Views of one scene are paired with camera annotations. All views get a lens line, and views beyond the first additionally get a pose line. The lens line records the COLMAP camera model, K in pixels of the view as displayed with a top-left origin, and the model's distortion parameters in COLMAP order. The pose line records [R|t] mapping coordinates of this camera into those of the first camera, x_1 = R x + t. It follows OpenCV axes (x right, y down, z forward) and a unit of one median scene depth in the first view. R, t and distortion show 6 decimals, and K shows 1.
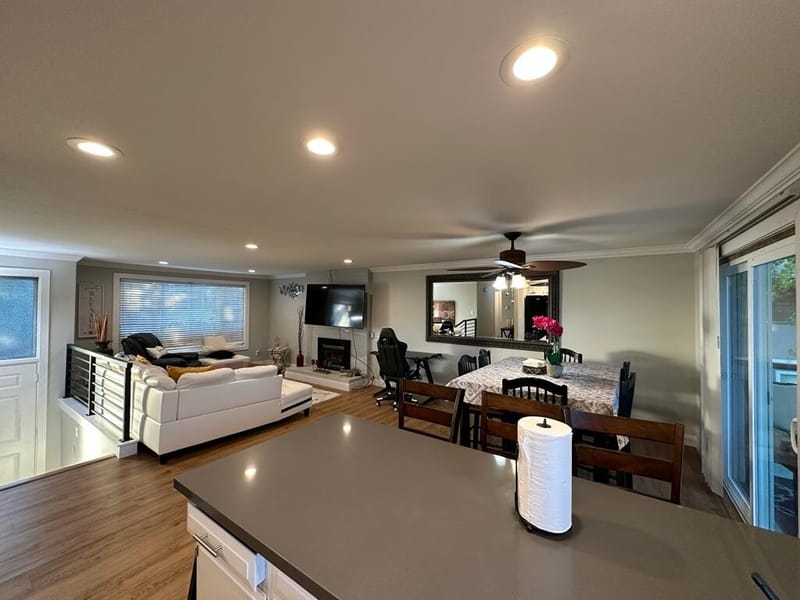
lens RADIAL K [[322.6, 0, 397.2], [0, 322.6, 296.8], [0, 0, 1]] dist [0.003099, 0.000717]
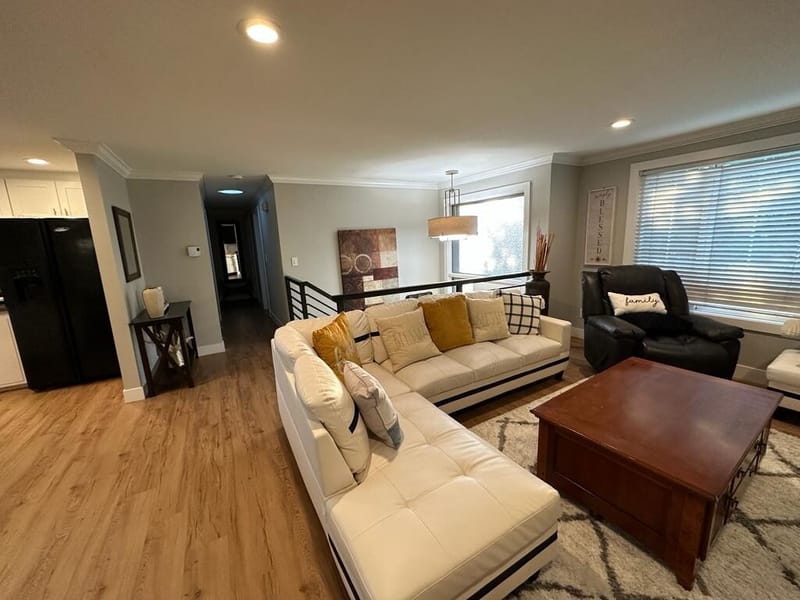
lens RADIAL K [[322.6, 0, 397.2], [0, 322.6, 296.8], [0, 0, 1]] dist [0.003099, 0.000717]
pose [[-0.427303, 0.170431, -0.887899, -0.100209], [0.053817, 0.985125, 0.163194, 0.047804], [0.902505, 0.021950, -0.430119, 0.846434]]
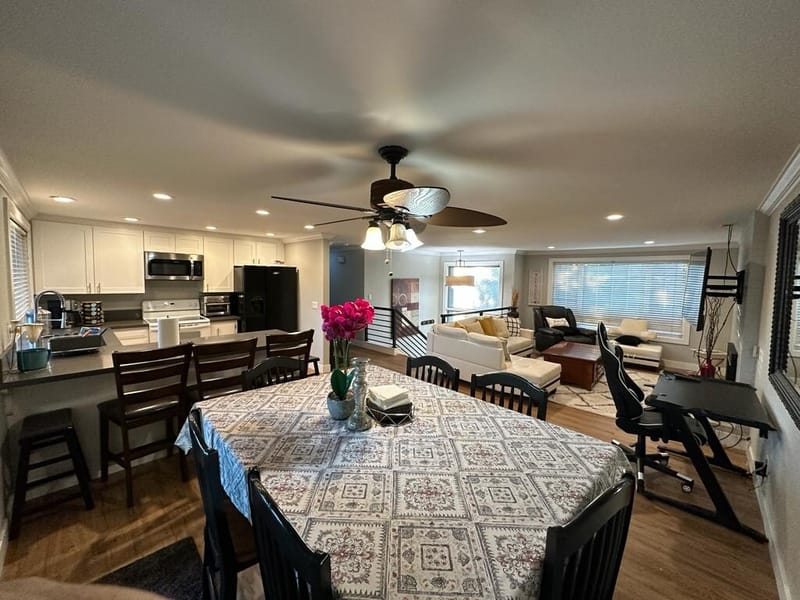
lens RADIAL K [[322.6, 0, 397.2], [0, 322.6, 296.8], [0, 0, 1]] dist [0.003099, 0.000717]
pose [[-0.162800, 0.046952, -0.985541, 0.496058], [-0.002524, 0.998844, 0.048002, 0.018629], [0.986656, 0.010303, -0.162494, 0.593467]]
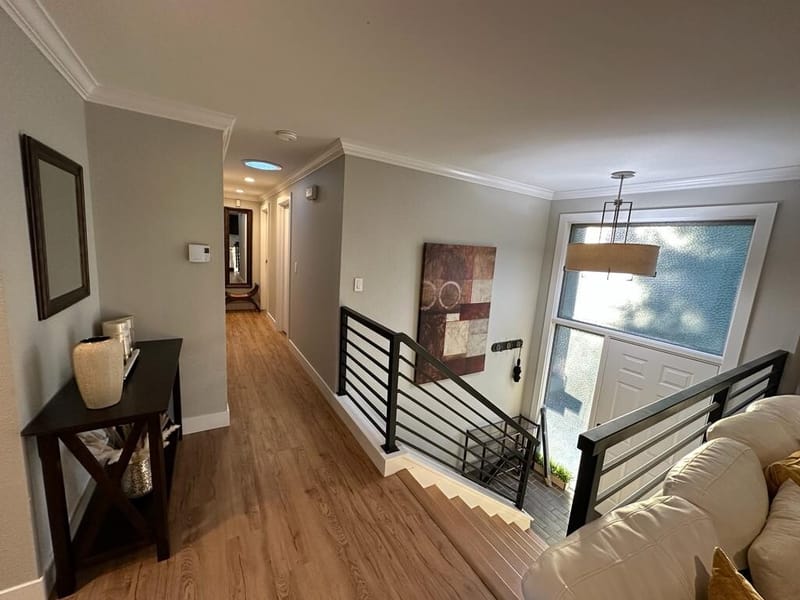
lens RADIAL K [[319.1, 0, 396.7], [0, 319.1, 297.2], [0, 0, 1]] dist [0.000344, -0.000070]
pose [[-0.405125, 0.104148, -0.908310, -0.284221], [-0.061216, 0.988171, 0.140608, 0.025663], [0.912210, 0.112567, -0.393957, 0.533404]]
